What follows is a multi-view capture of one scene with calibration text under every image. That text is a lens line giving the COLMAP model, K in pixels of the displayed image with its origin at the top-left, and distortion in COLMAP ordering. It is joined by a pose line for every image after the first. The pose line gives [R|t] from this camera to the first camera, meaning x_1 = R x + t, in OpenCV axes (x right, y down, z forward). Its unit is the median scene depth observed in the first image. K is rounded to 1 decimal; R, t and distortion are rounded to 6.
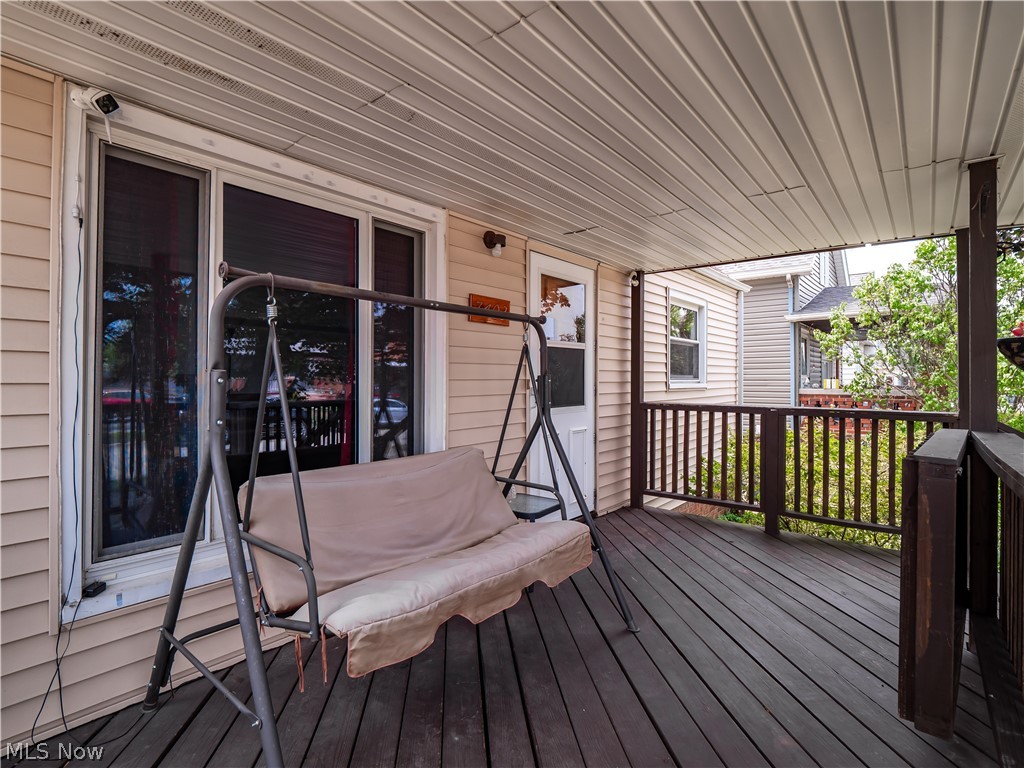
lens RADIAL K [[500.6, 0, 514.0], [0, 500.6, 365.3], [0, 0, 1]] dist [-0.000865, -0.000627]
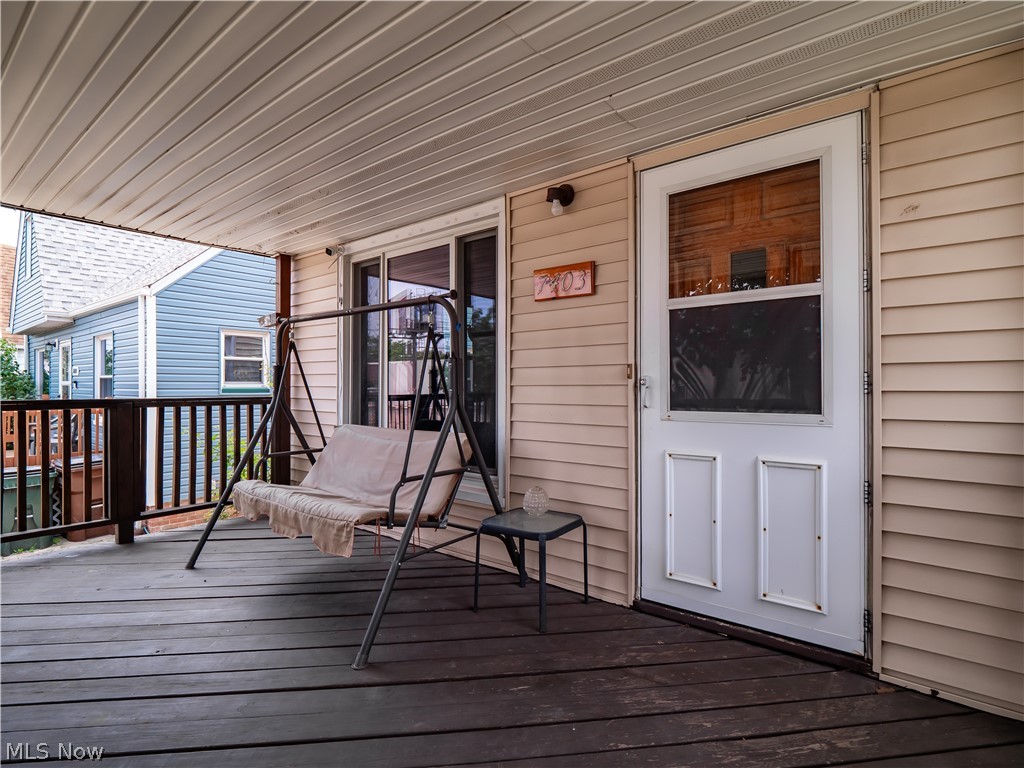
lens RADIAL K [[500.6, 0, 514.0], [0, 500.6, 365.3], [0, 0, 1]] dist [-0.000865, -0.000627]
pose [[0.039876, -0.029317, -0.998774, 0.624657], [0.035201, 0.998990, -0.027918, 0.037720], [0.998584, -0.034044, 0.040868, 0.722992]]
